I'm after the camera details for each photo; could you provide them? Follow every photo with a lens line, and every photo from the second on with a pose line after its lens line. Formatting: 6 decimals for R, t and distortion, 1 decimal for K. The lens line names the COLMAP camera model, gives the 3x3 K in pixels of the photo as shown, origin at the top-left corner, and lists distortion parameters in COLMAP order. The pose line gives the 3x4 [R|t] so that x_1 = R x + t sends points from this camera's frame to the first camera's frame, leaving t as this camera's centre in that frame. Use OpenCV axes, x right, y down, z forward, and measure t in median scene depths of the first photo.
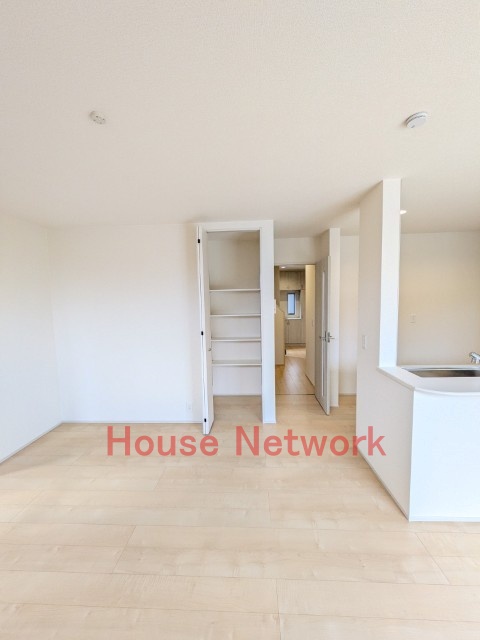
lens RADIAL K [[253.3, 0, 238.9], [0, 253.3, 320.1], [0, 0, 1]] dist [0.000497, -0.000076]
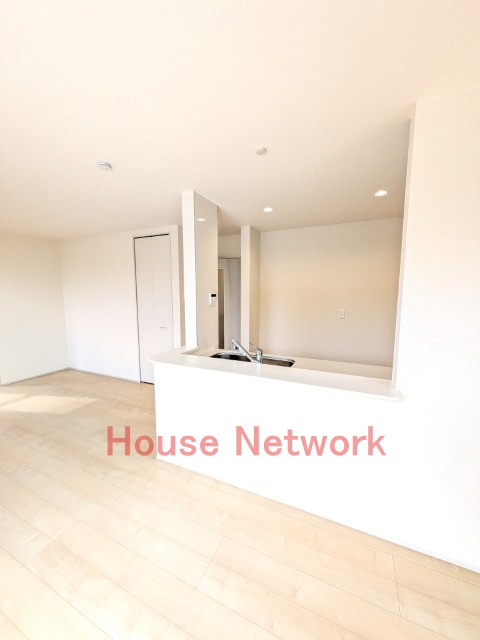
lens RADIAL K [[253.3, 0, 238.7], [0, 253.3, 322.2], [0, 0, 1]] dist [0.000497, -0.000076]
pose [[0.925358, 0.068101, -0.372927, 1.253709], [-0.050925, 0.997146, 0.055728, -0.014201], [0.375658, -0.032577, 0.926185, -0.040367]]
